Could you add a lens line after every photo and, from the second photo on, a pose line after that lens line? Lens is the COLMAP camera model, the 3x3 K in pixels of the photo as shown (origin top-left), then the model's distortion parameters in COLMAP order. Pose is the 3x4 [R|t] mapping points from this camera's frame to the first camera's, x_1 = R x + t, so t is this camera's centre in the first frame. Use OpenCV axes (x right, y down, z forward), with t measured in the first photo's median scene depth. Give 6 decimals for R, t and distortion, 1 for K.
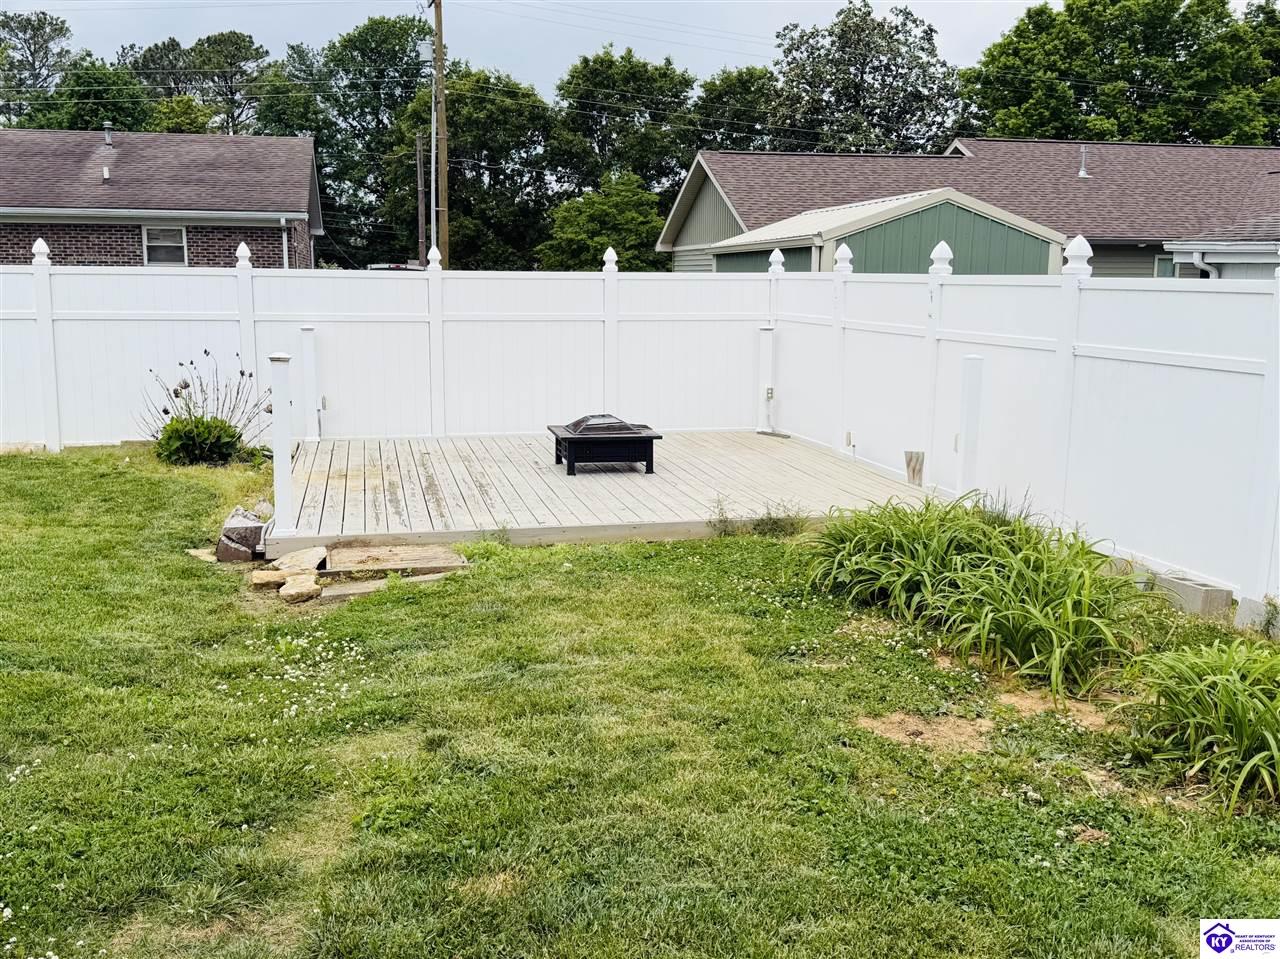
lens RADIAL K [[1256.0, 0, 632.7], [0, 1256.0, 486.5], [0, 0, 1]] dist [0.176189, -0.376967]
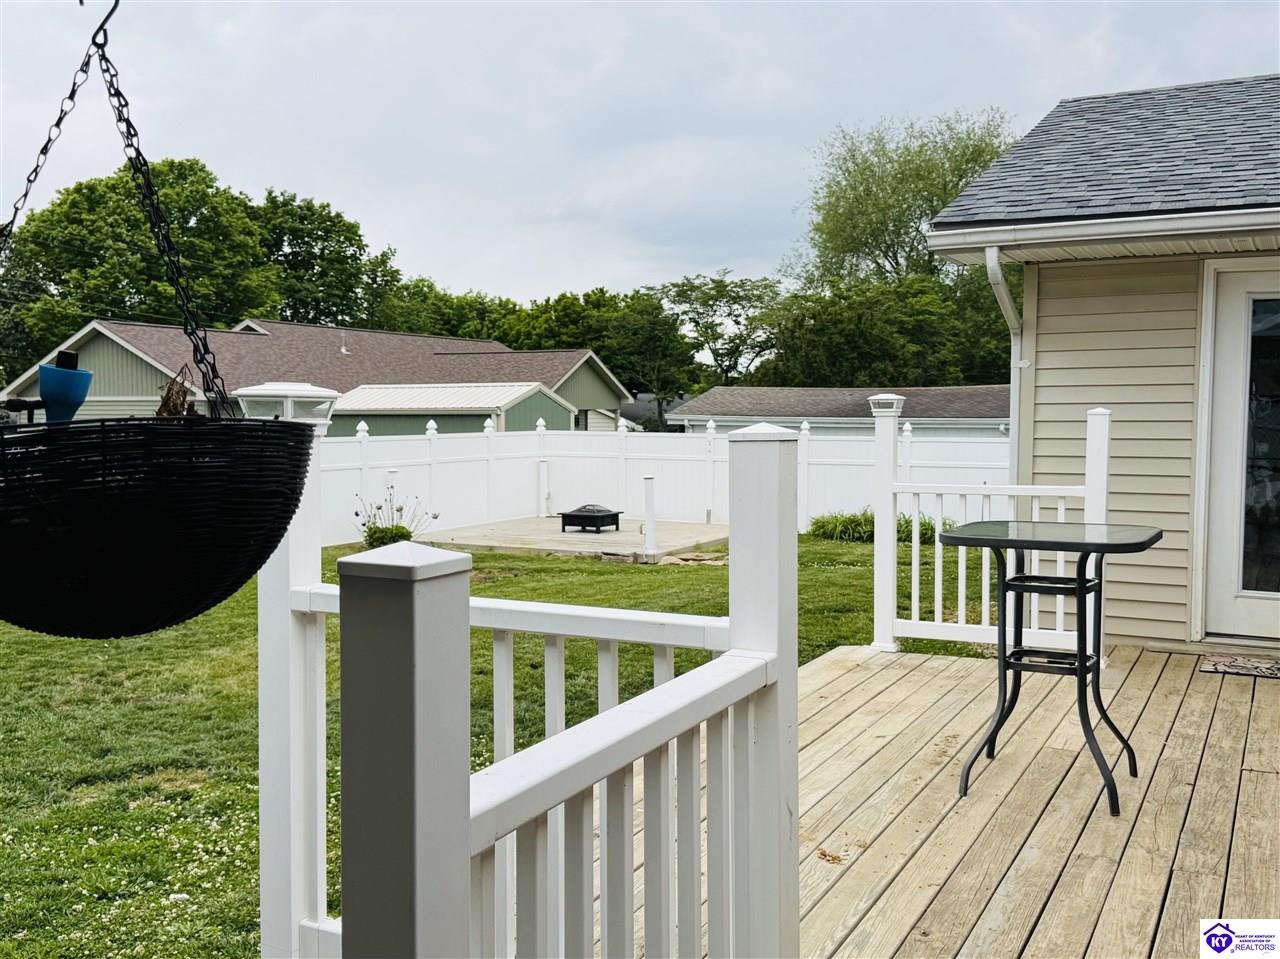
lens RADIAL K [[1256.0, 0, 632.7], [0, 1256.0, 486.5], [0, 0, 1]] dist [0.176189, -0.376967]
pose [[0.631515, -0.050018, 0.773749, -1.051581], [0.127376, 0.991052, -0.039896, 0.002005], [-0.764830, 0.123752, 0.632235, -0.218570]]
